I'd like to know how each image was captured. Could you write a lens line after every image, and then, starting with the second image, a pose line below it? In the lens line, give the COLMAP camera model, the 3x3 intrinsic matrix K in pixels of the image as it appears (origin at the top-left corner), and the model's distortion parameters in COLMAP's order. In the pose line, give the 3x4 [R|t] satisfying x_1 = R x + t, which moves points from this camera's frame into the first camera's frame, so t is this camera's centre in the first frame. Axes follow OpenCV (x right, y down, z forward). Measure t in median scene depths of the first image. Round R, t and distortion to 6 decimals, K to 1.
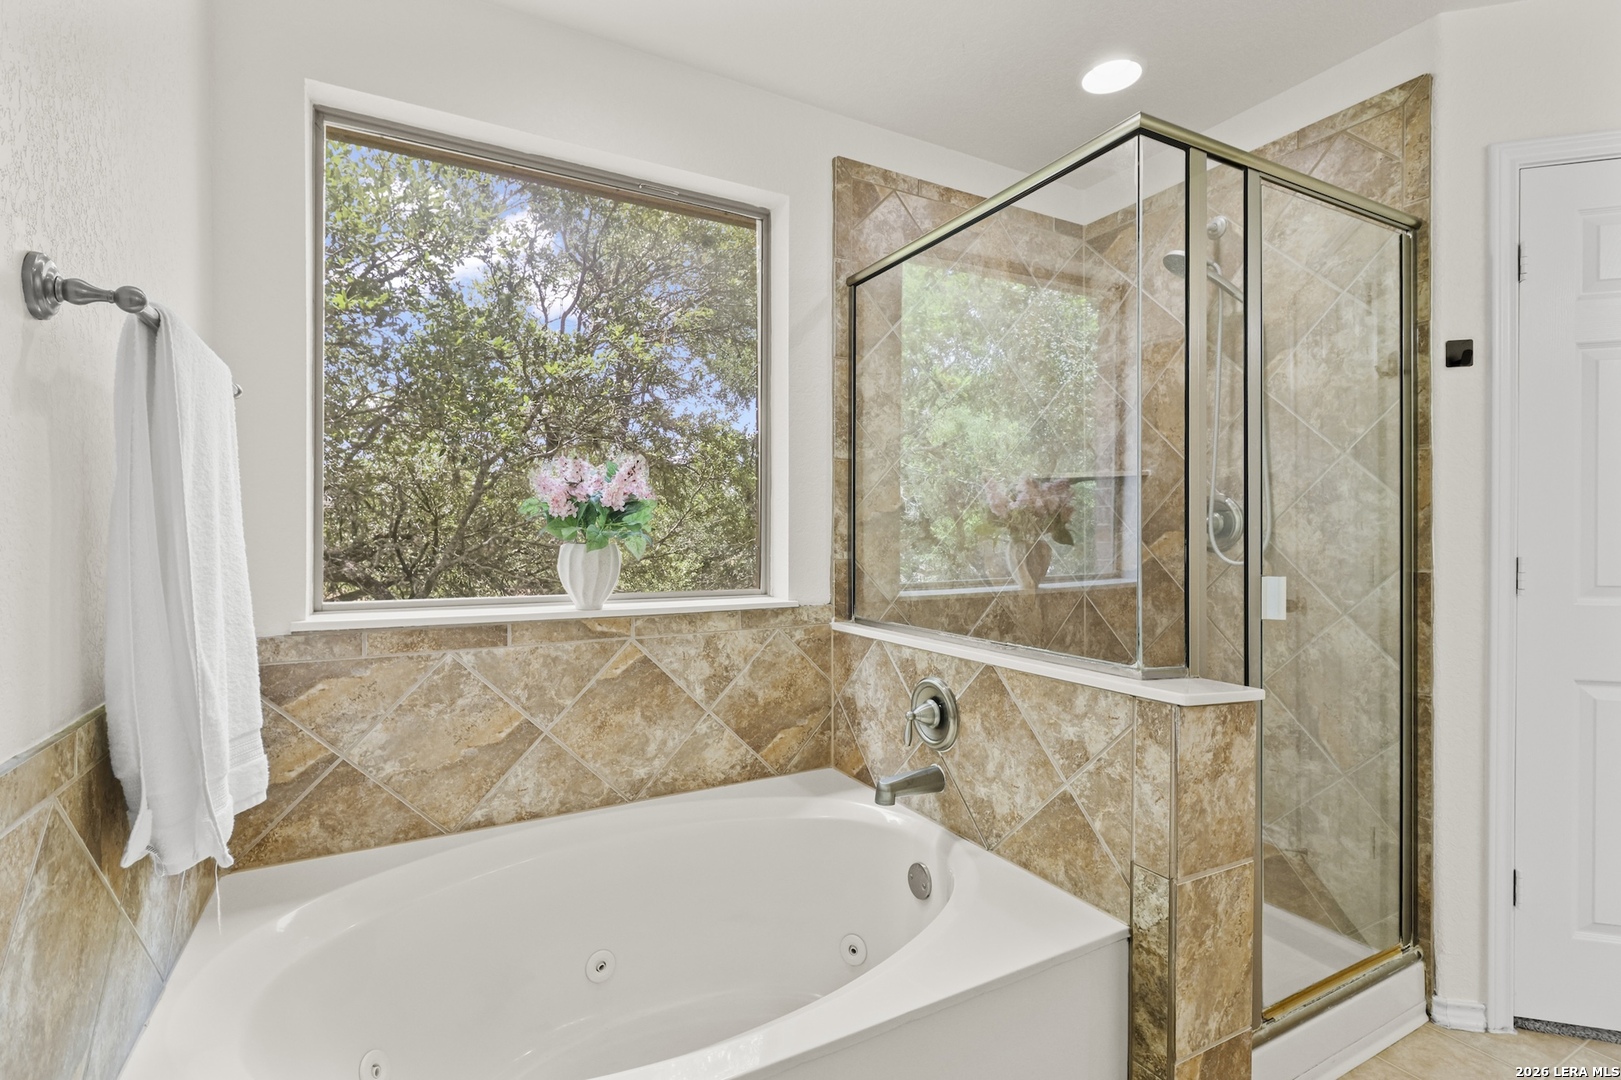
lens RADIAL K [[748.8, 0, 806.9], [0, 748.8, 538.0], [0, 0, 1]] dist [0.005064, -0.001883]
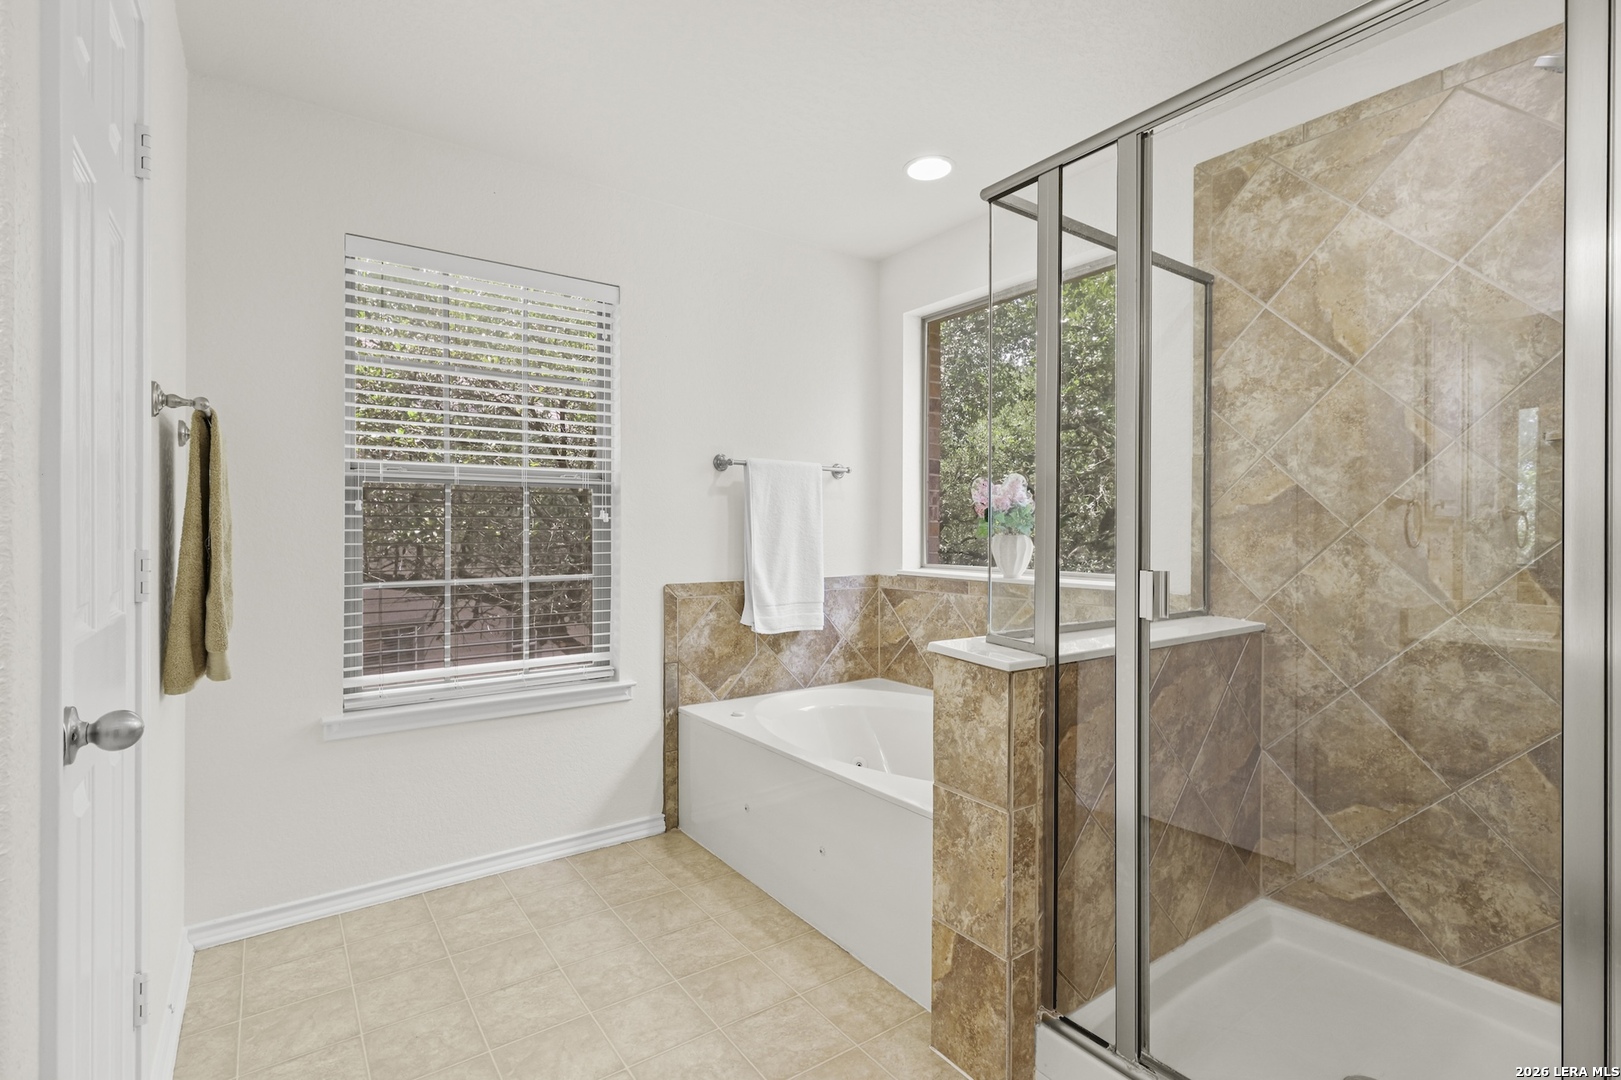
lens RADIAL K [[748.8, 0, 804.2], [0, 748.8, 533.5], [0, 0, 1]] dist [0.005064, -0.001883]
pose [[0.126309, 0.001067, -0.991990, 1.287335], [-0.009406, 0.999956, -0.000122, 0.009645], [0.991946, 0.009346, 0.126313, 0.424614]]
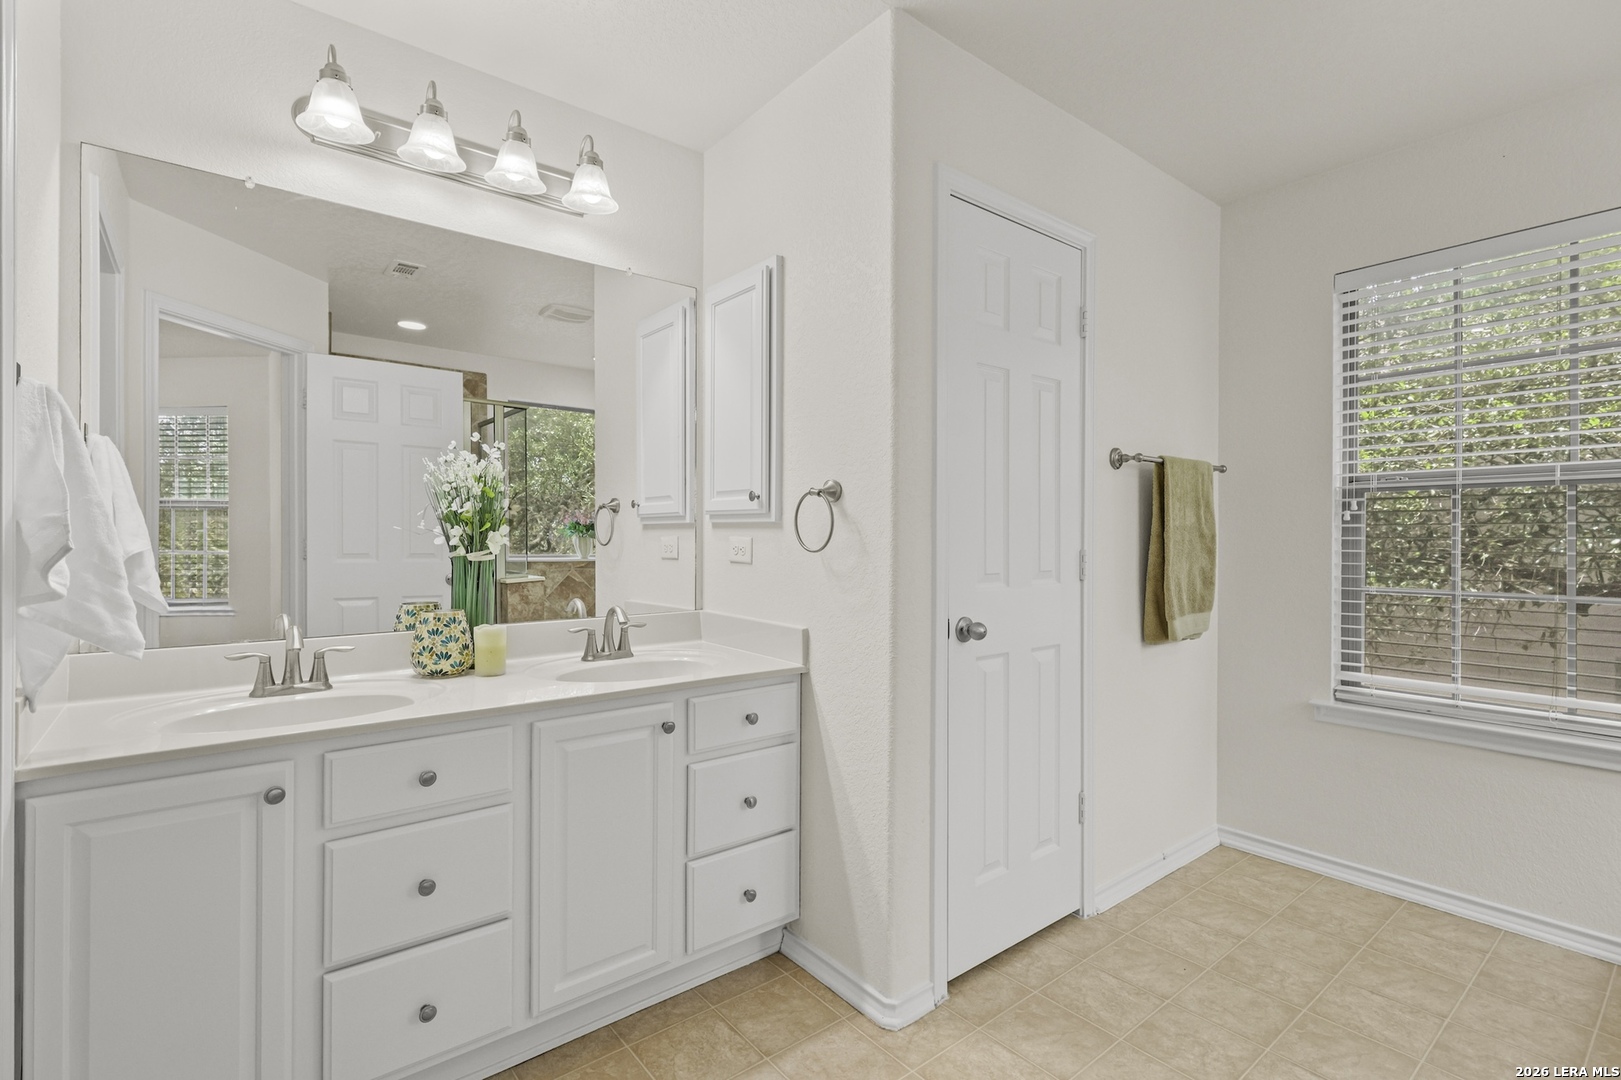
lens RADIAL K [[748.8, 0, 815.2], [0, 748.8, 539.2], [0, 0, 1]] dist [0.005064, -0.001883]
pose [[-0.982703, -0.003443, -0.185158, 1.161309], [-0.005191, 0.999946, 0.008957, 0.005033], [0.185117, 0.009763, -0.982668, 1.055352]]
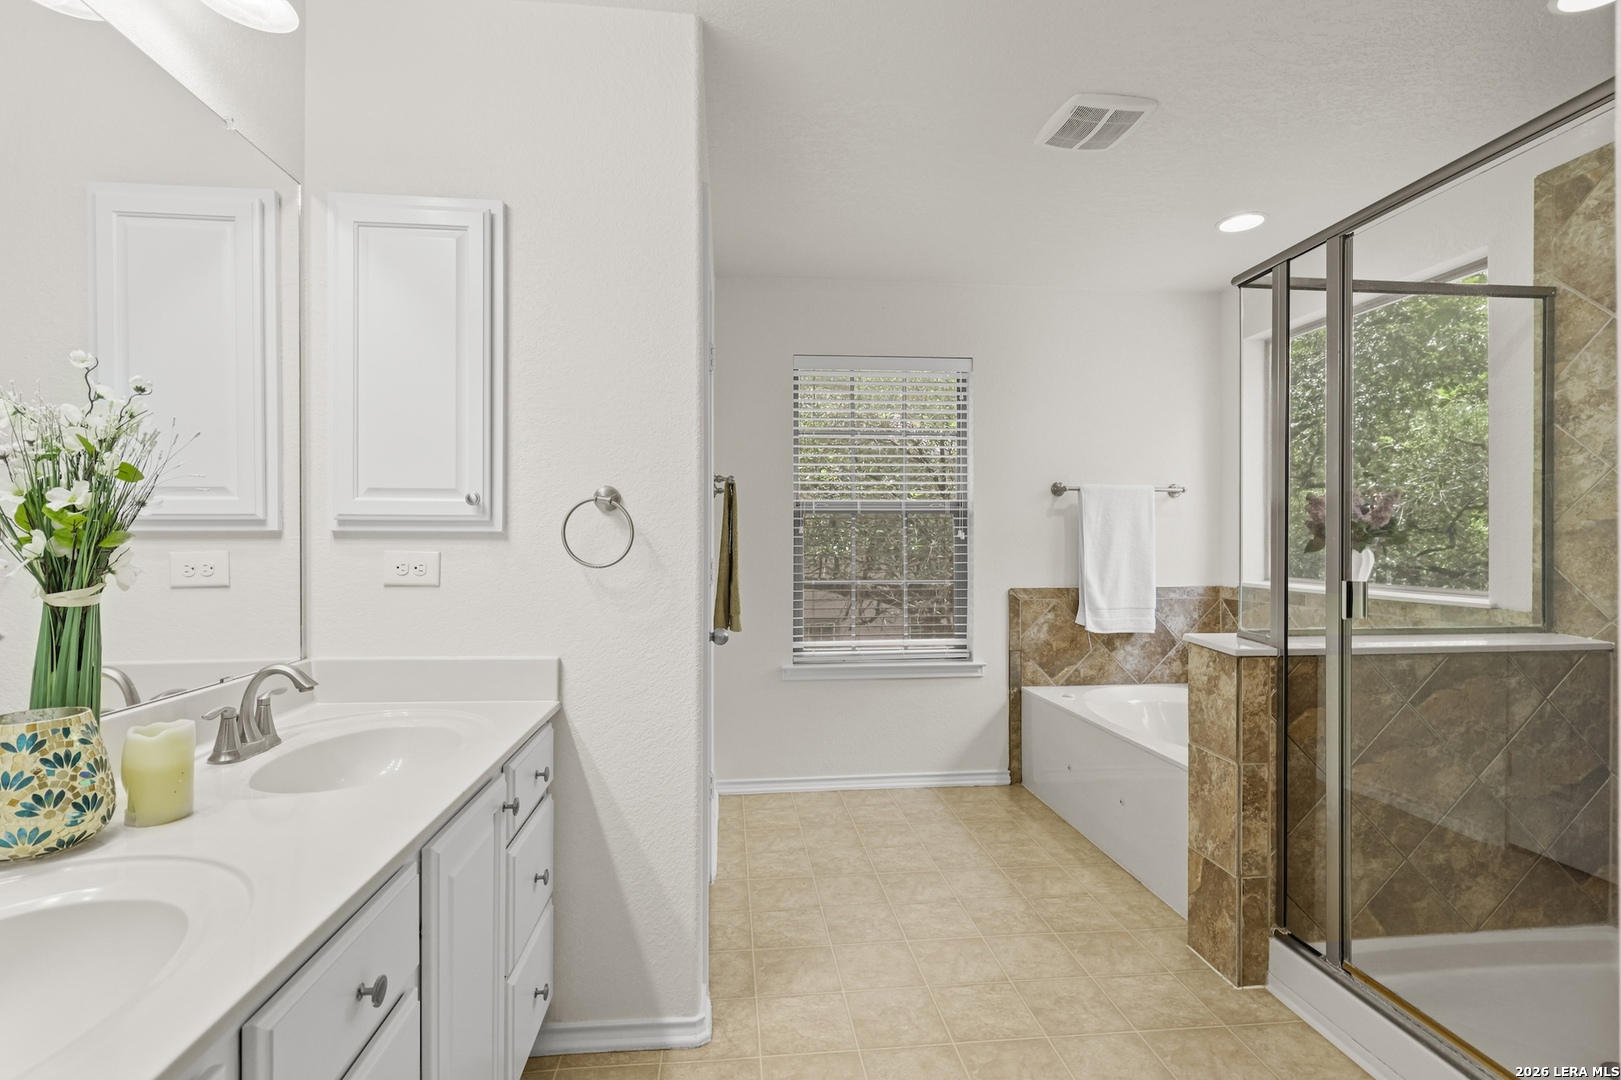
lens RADIAL K [[748.8, 0, 807.7], [0, 748.8, 542.8], [0, 0, 1]] dist [0.005064, -0.001883]
pose [[-0.376903, -0.000115, -0.926253, 1.753522], [-0.006859, 0.999973, 0.002666, -0.003501], [0.926227, 0.007358, -0.376894, 0.594704]]
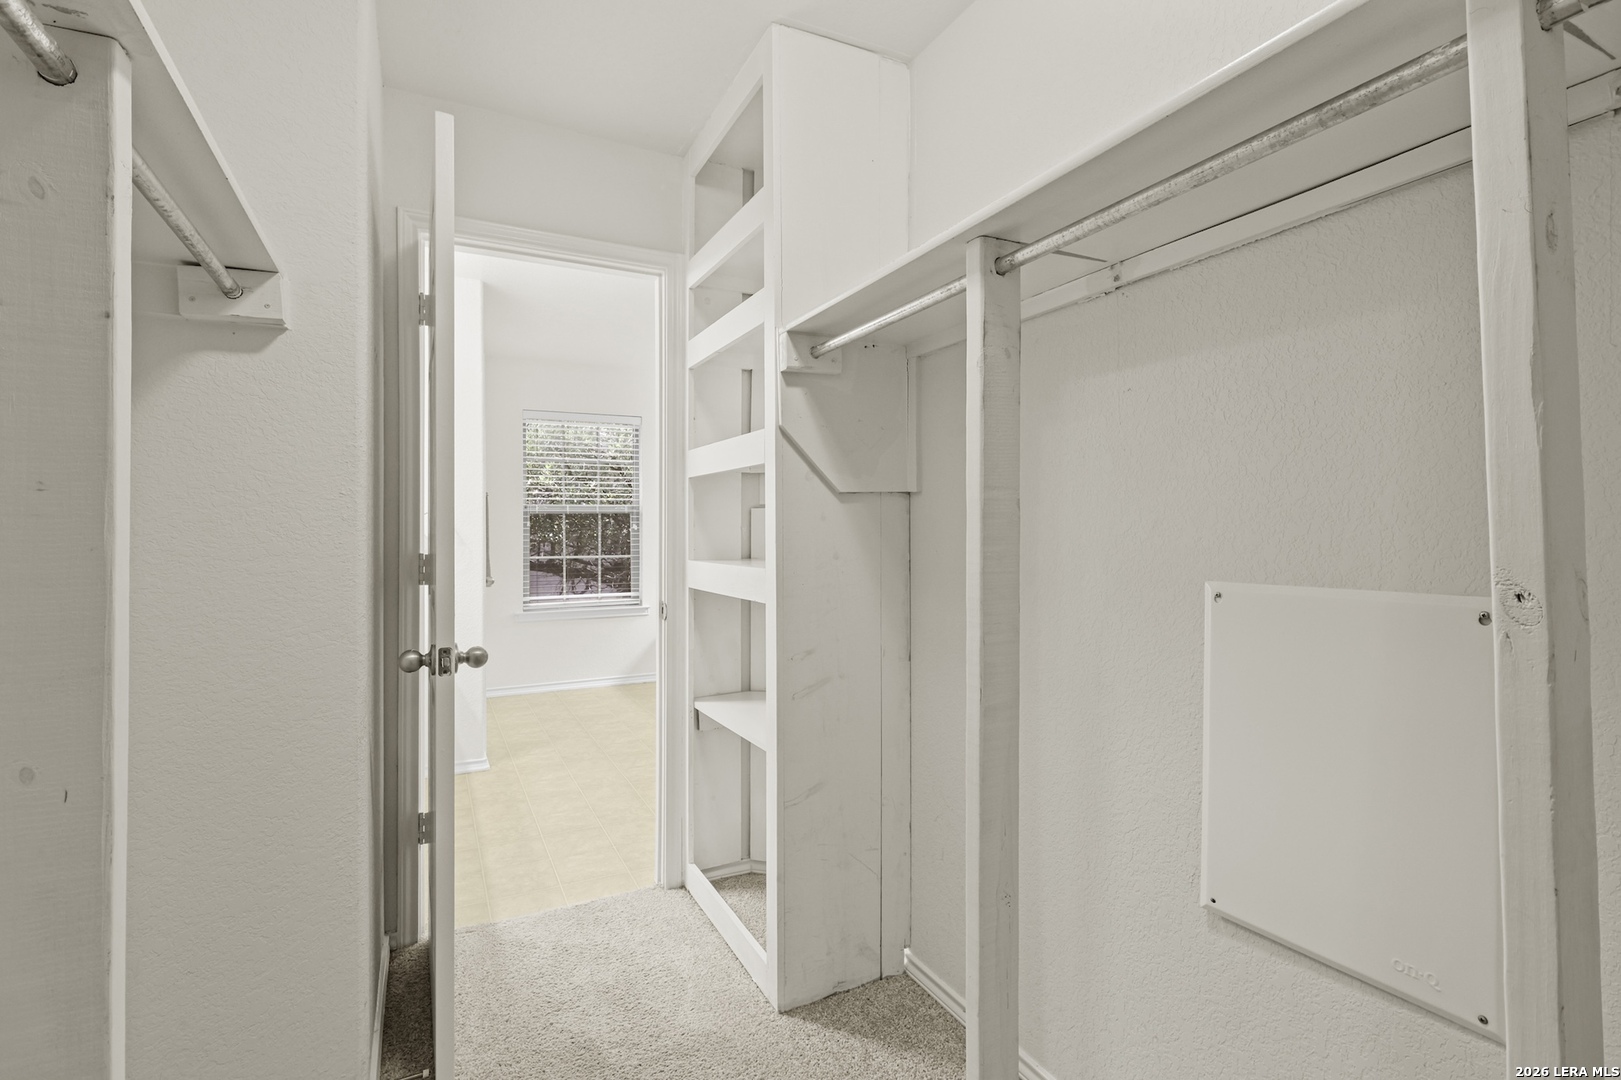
lens RADIAL K [[748.8, 0, 807.5], [0, 748.8, 530.2], [0, 0, 1]] dist [0.005064, -0.001883]
pose [[-0.019452, -0.002574, -0.999807, 2.978621], [-0.004370, 0.999987, -0.002490, -0.003930], [0.999801, 0.004320, -0.019463, 1.036004]]
